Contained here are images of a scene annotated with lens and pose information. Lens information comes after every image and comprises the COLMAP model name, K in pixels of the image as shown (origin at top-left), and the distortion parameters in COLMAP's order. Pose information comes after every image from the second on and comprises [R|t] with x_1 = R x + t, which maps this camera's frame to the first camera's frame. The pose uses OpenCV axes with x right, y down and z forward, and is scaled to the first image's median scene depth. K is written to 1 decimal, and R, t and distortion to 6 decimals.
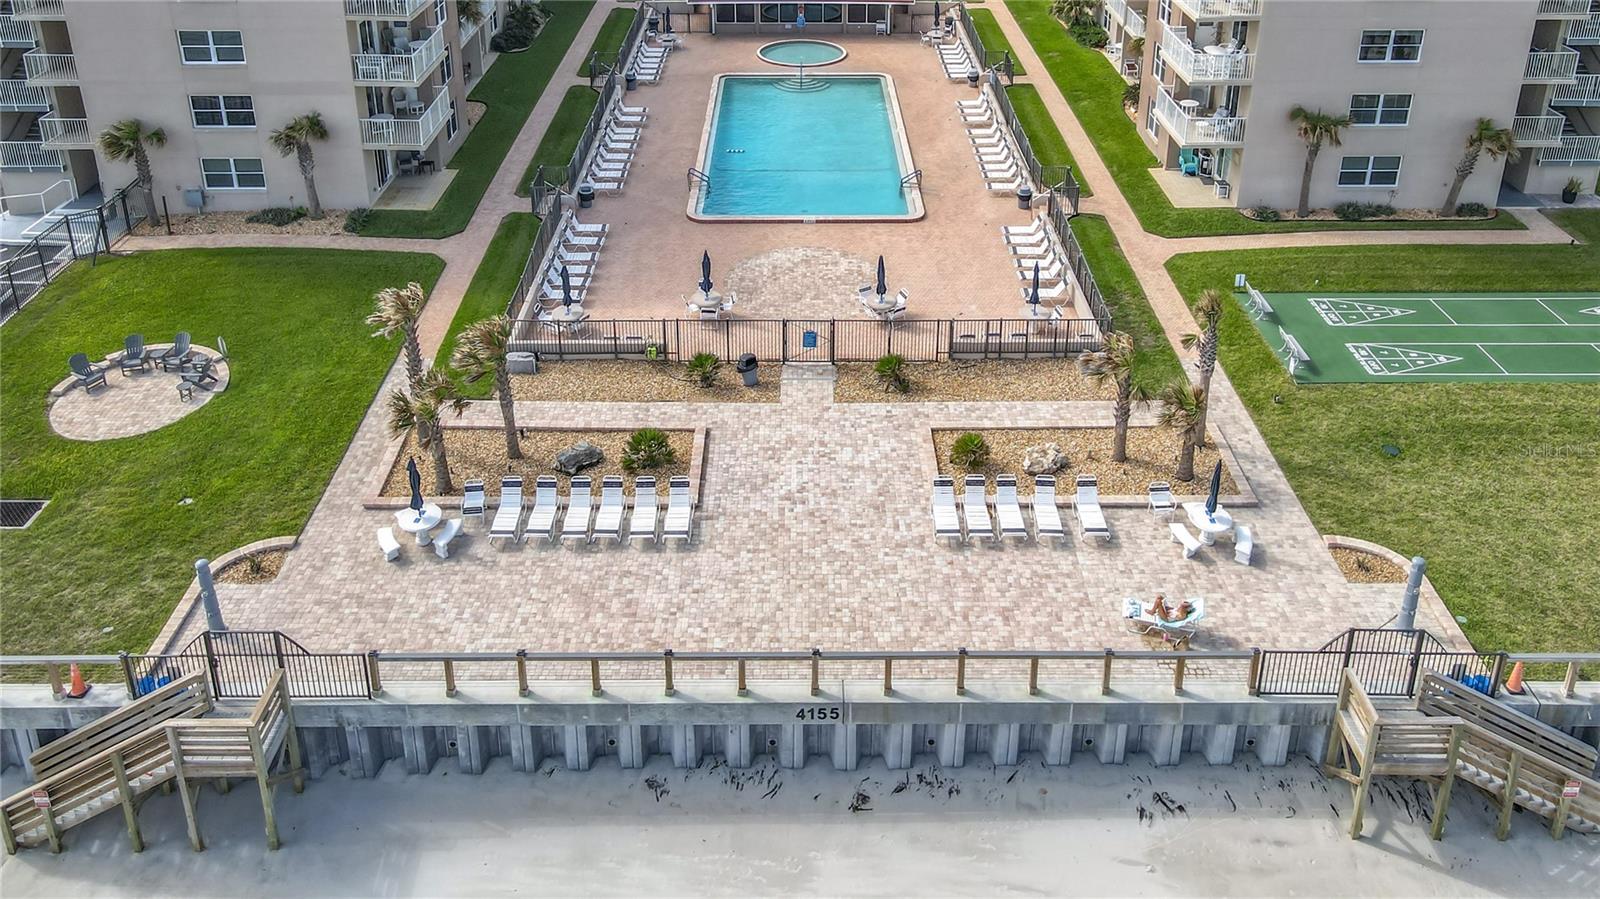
lens RADIAL K [[1155.1, 0, 804.8], [0, 1155.1, 442.0], [0, 0, 1]] dist [-0.025175, 0.003249]
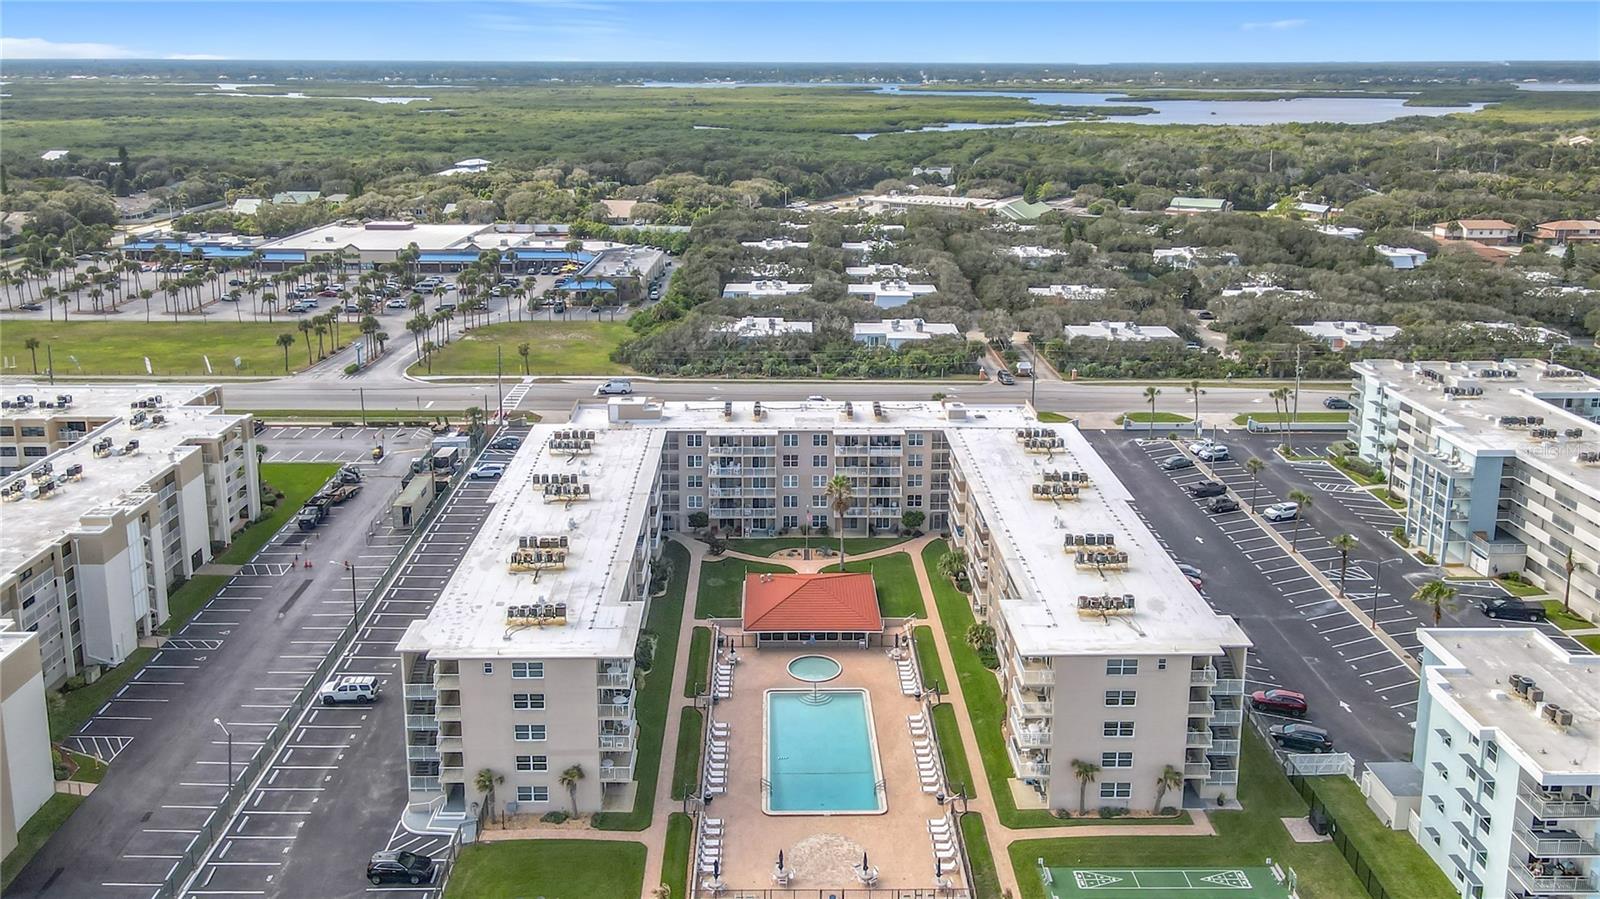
lens RADIAL K [[1260.4, 0, 793.3], [0, 1260.4, 461.0], [0, 0, 1]] dist [-0.038177, 0.017899]
pose [[0.999929, 0.003794, 0.011290, -0.080516], [-0.000501, 0.960466, -0.278395, -0.182259], [-0.011900, 0.278370, 0.960400, -1.203912]]
